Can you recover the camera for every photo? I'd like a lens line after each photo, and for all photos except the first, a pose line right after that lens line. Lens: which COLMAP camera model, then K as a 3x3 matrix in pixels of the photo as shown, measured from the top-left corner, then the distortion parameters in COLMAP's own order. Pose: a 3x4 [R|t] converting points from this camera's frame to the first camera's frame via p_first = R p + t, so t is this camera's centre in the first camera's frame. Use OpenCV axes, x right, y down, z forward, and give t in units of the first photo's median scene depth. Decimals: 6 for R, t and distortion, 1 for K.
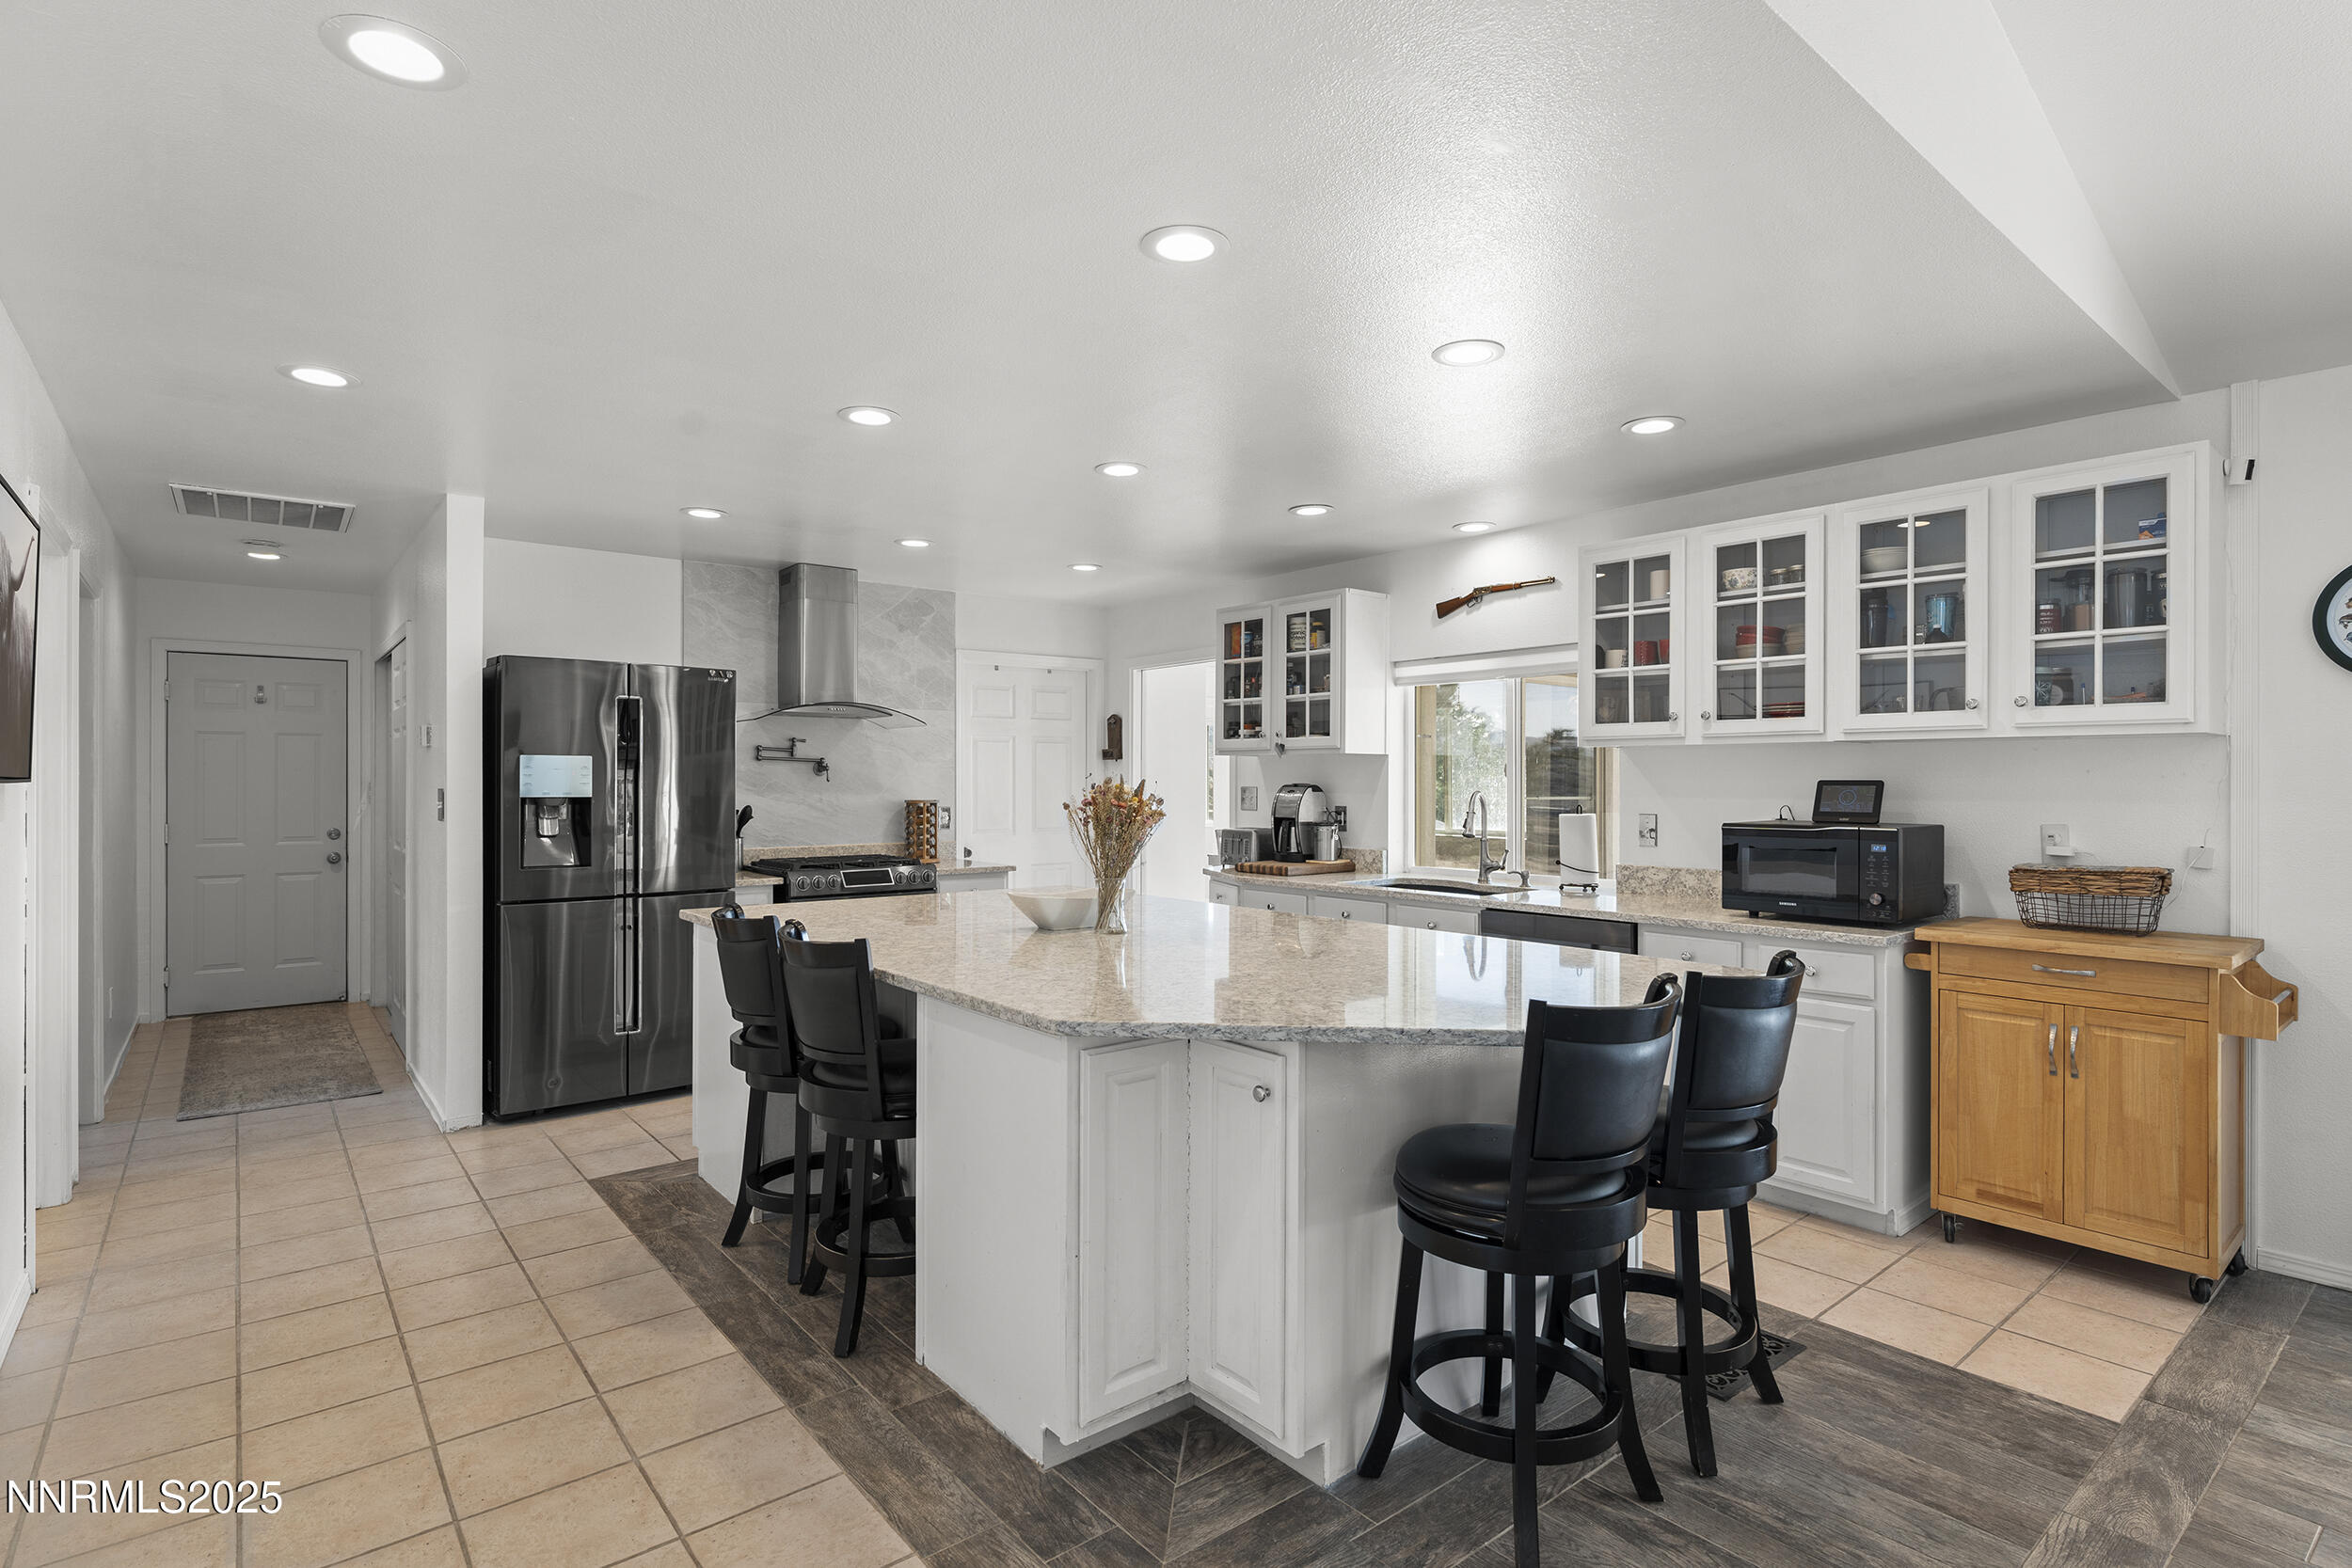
lens RADIAL K [[1185.7, 0, 1172.2], [0, 1185.7, 776.1], [0, 0, 1]] dist [-0.005244, 0.001393]
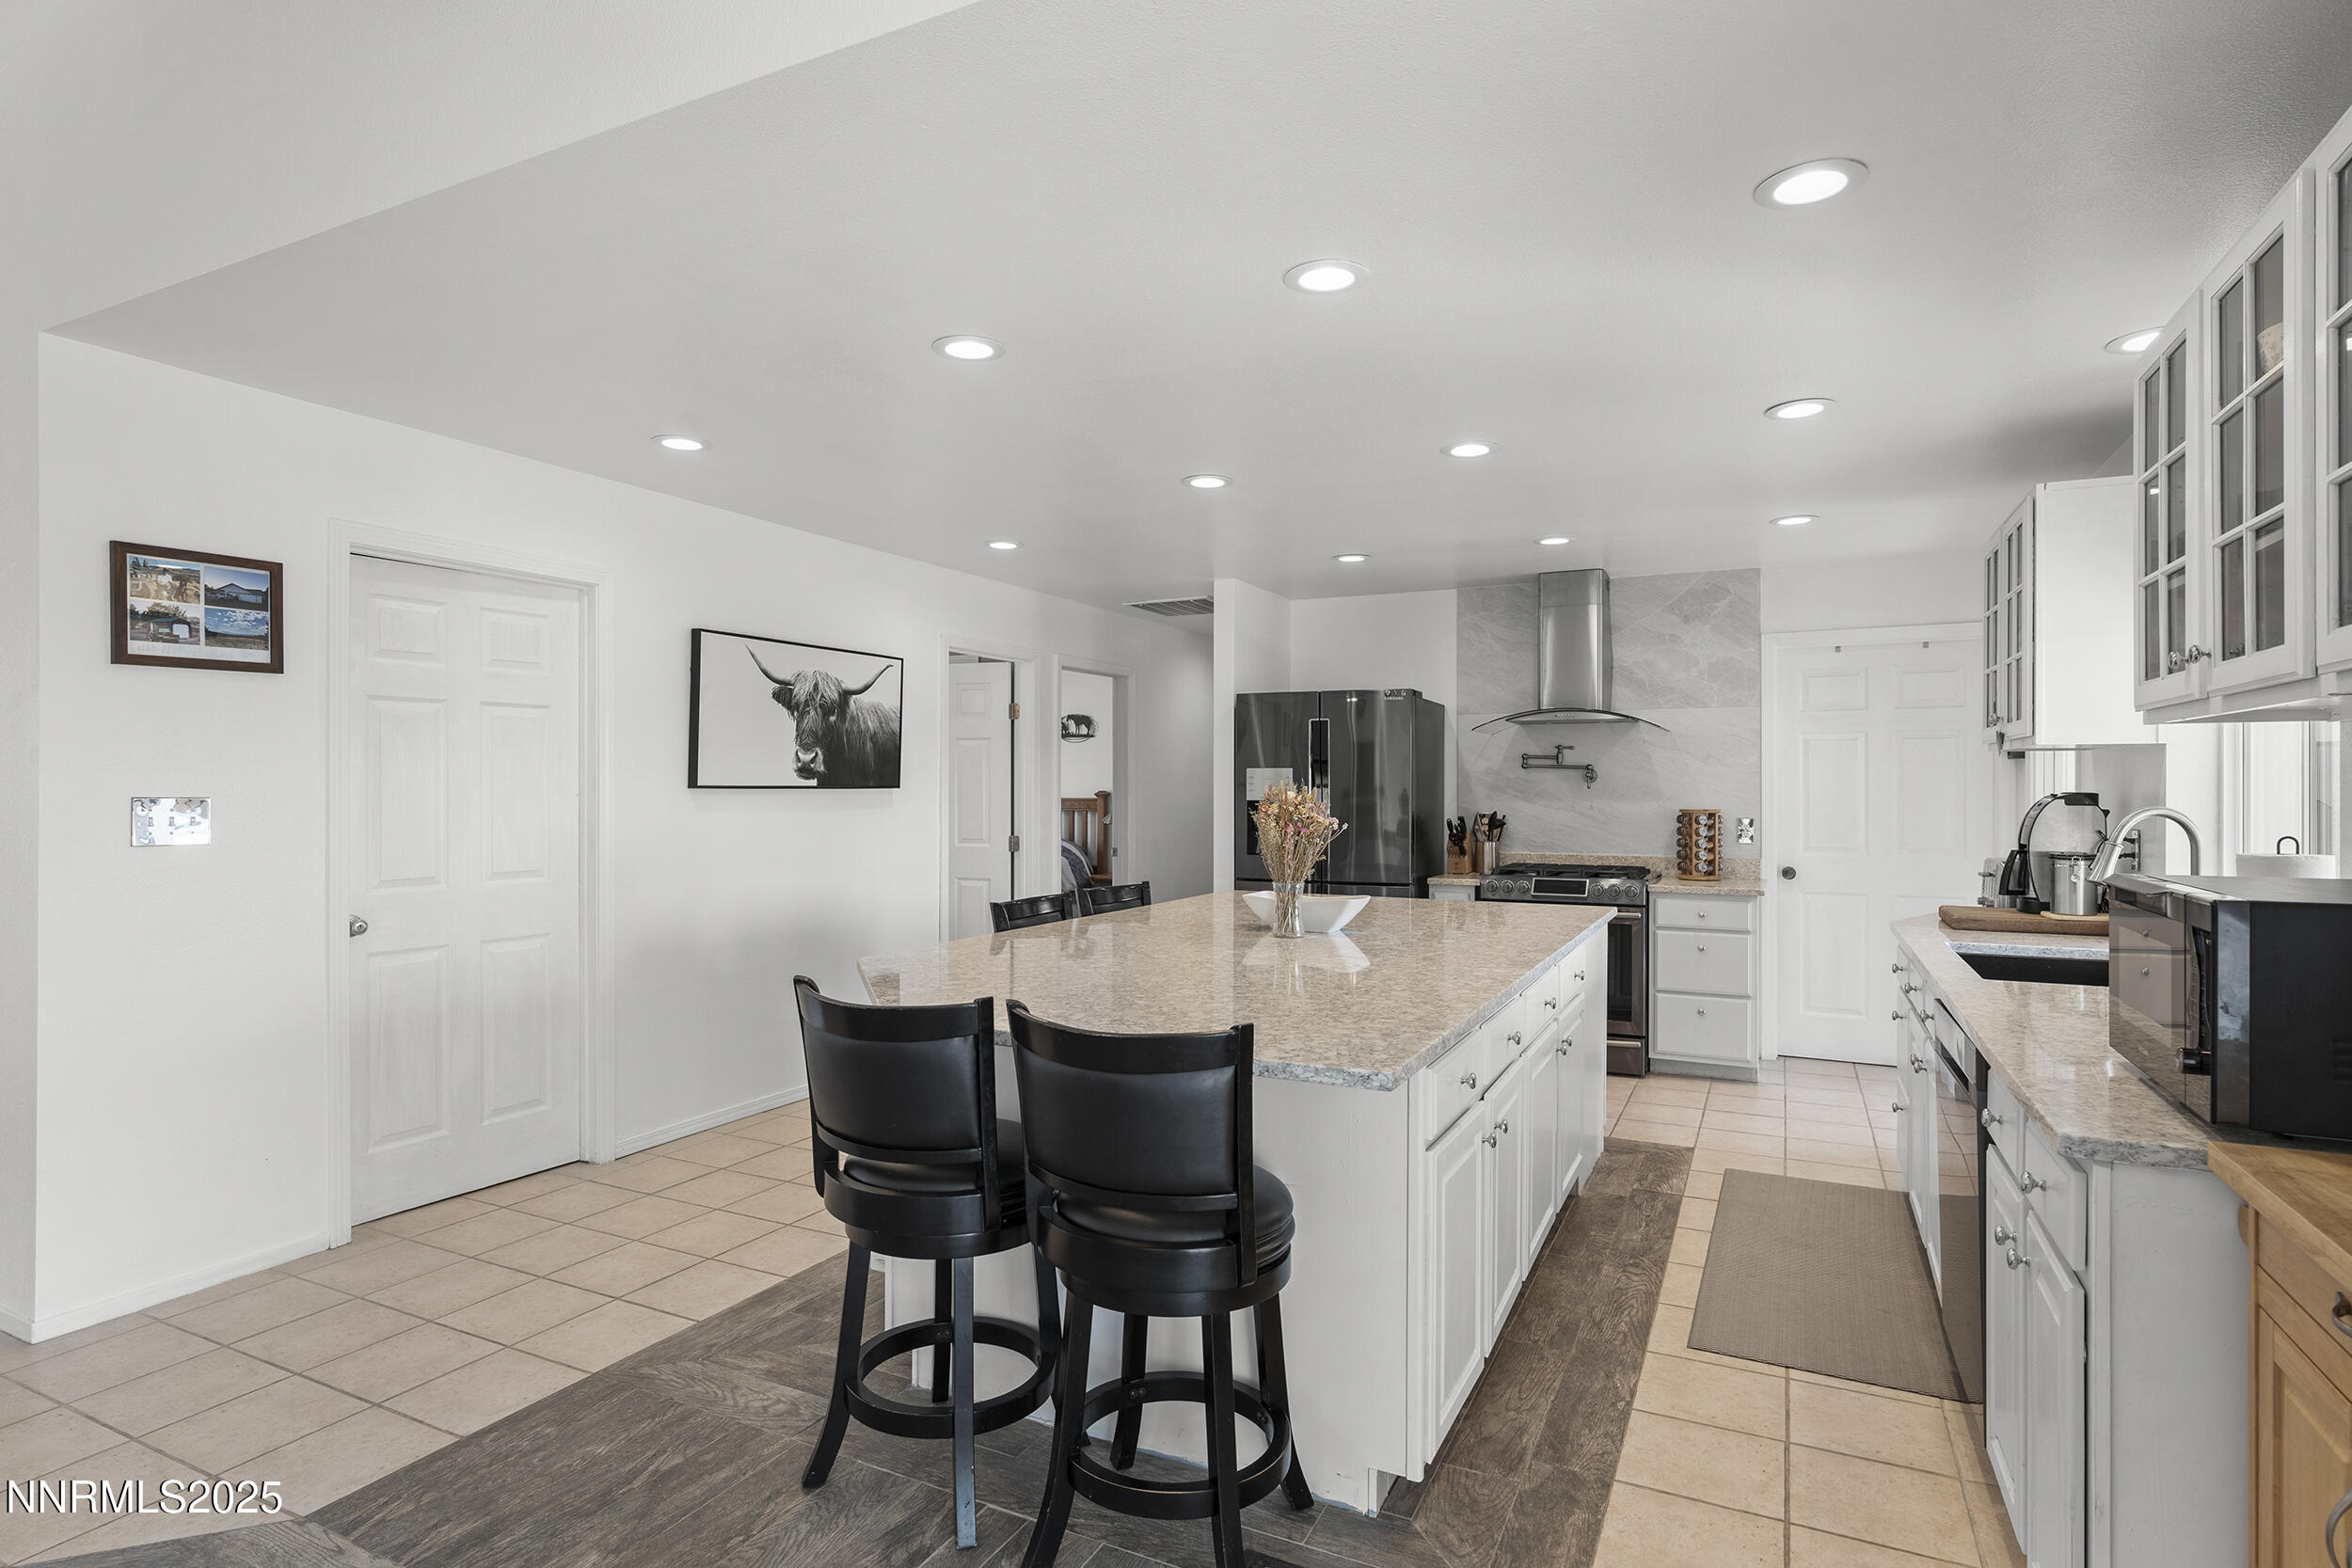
lens RADIAL K [[1185.7, 0, 1172.8], [0, 1185.7, 783.9], [0, 0, 1]] dist [-0.005244, 0.001393]
pose [[0.409573, -0.002314, -0.912274, 0.520082], [0.006183, 0.999981, 0.000239, -0.001780], [0.912256, -0.005739, 0.409579, 0.318334]]
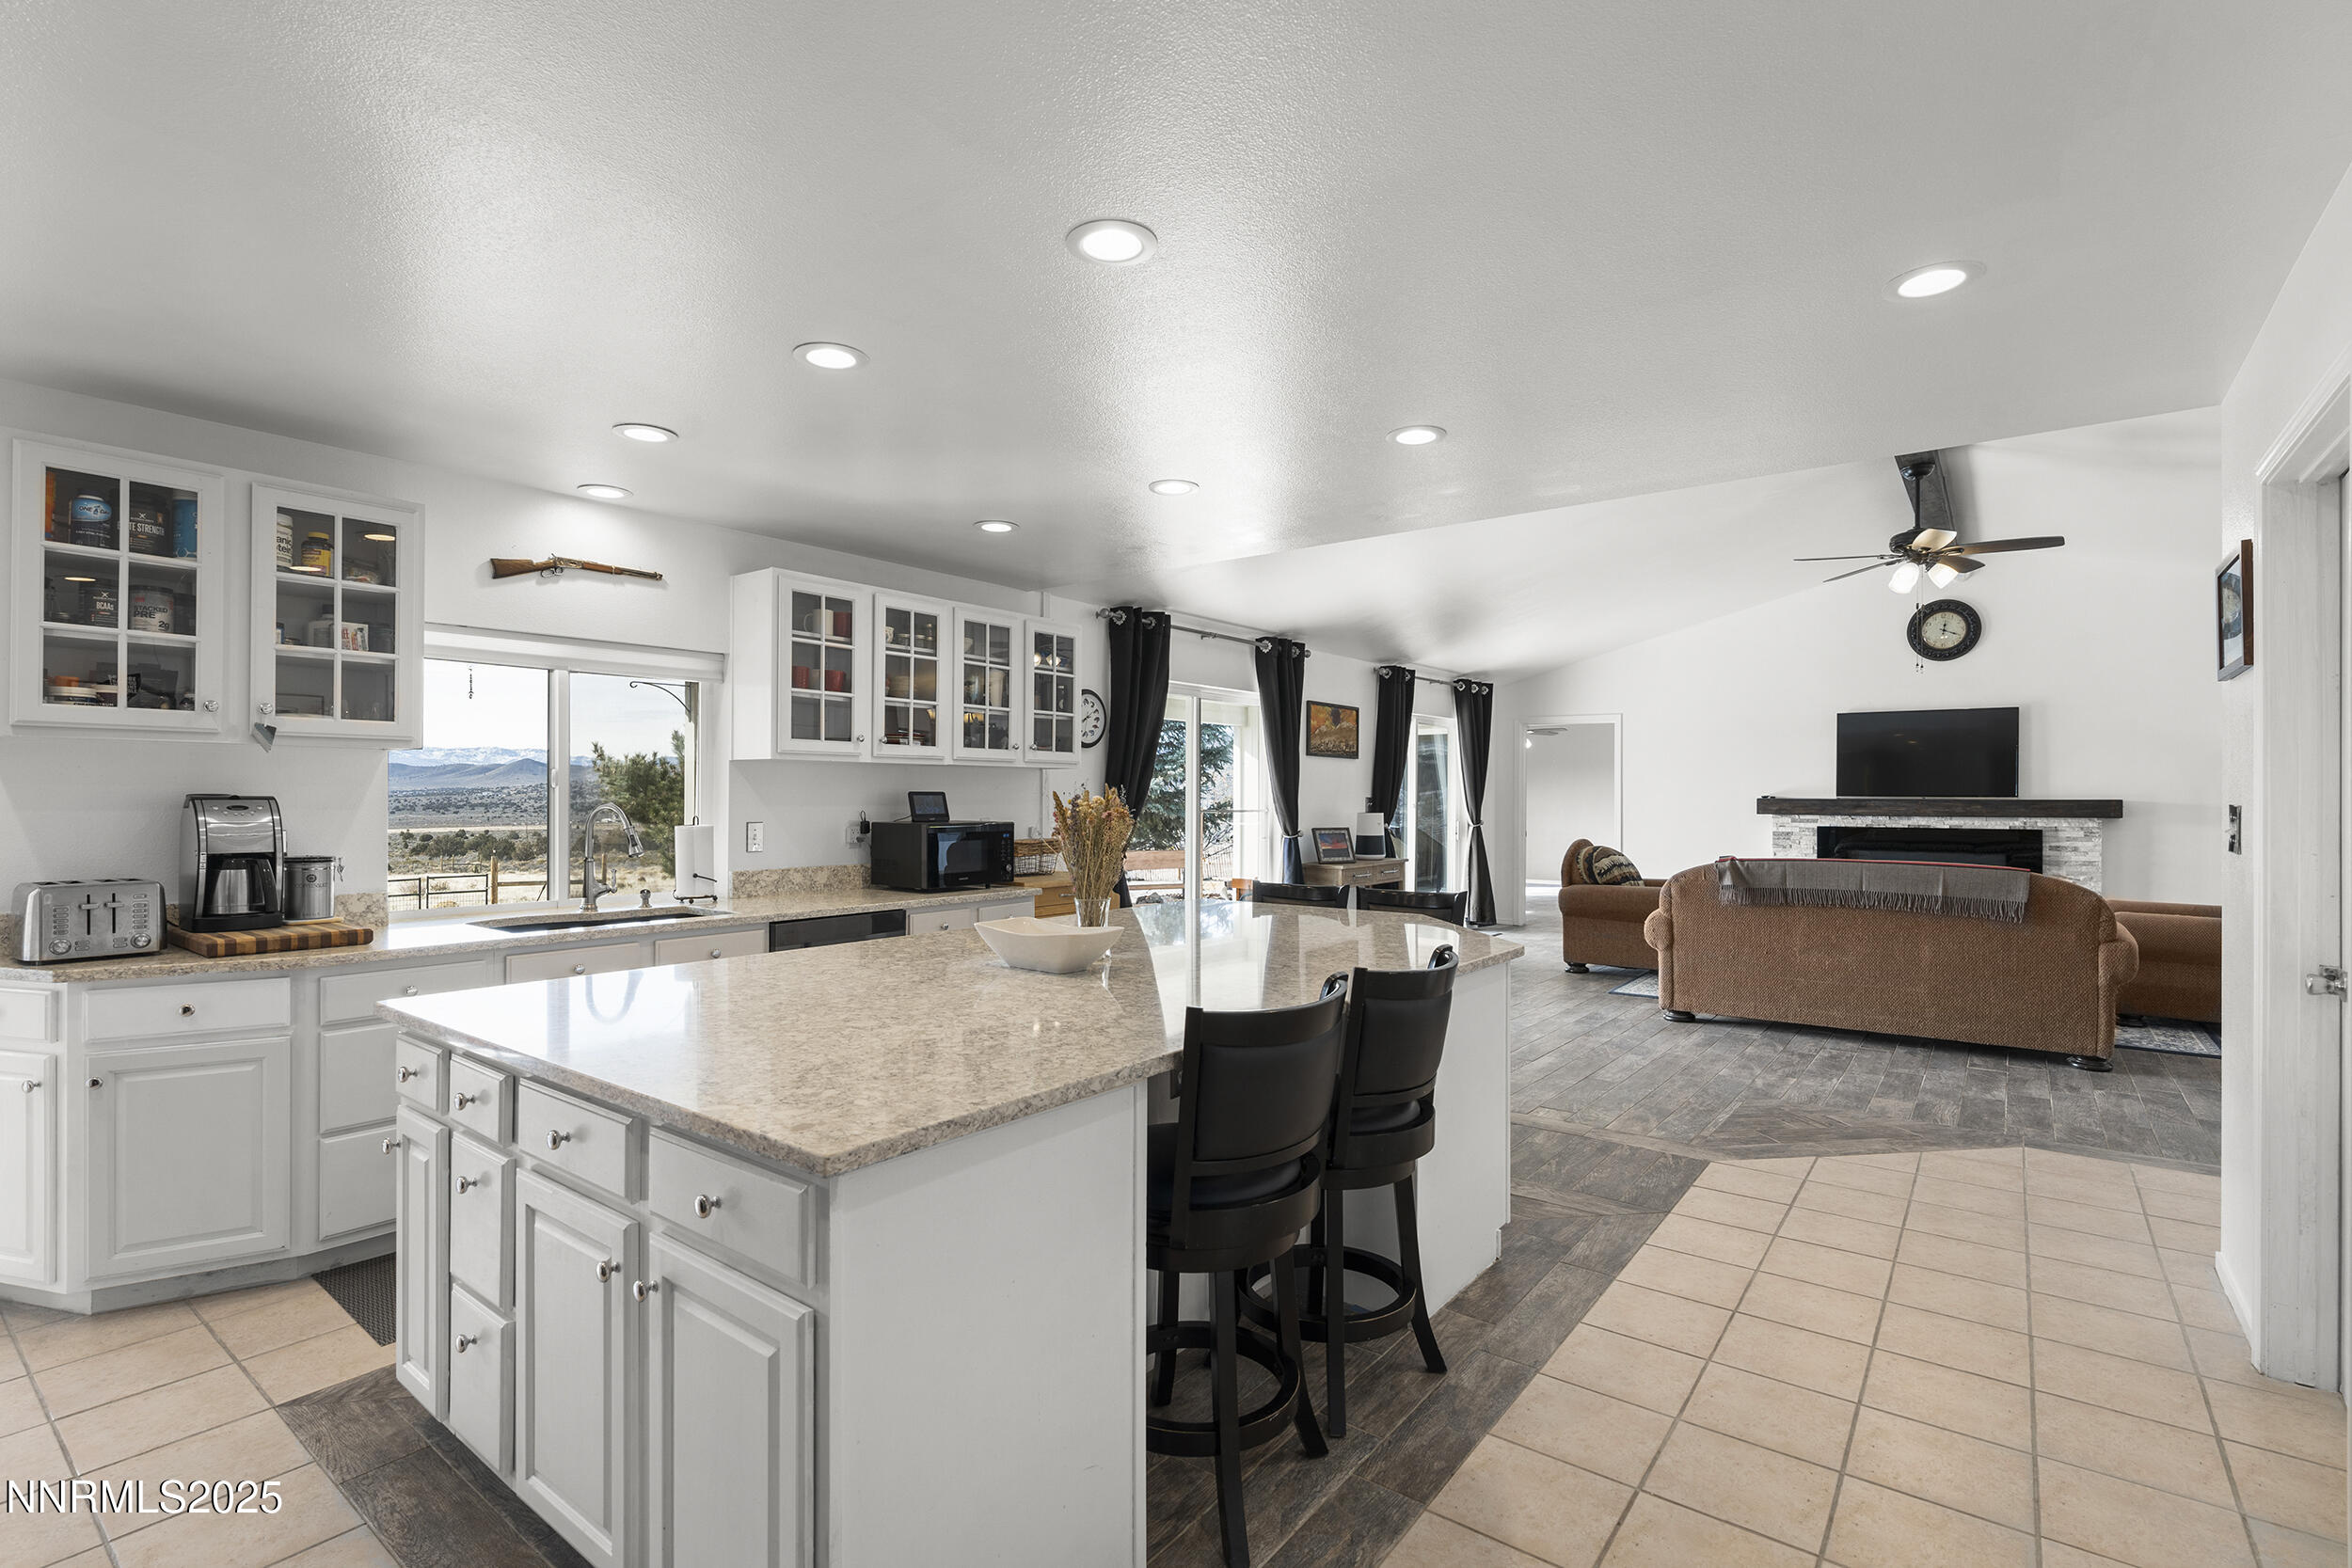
lens RADIAL K [[1081.5, 0, 1201.7], [0, 1081.5, 802.3], [0, 0, 1]] dist [-0.007331, 0.000474]
pose [[-0.252776, -0.010851, 0.967464, -0.555497], [-0.009271, 0.999918, 0.008793, 0.001288], [-0.967480, -0.006747, -0.252856, 0.718619]]
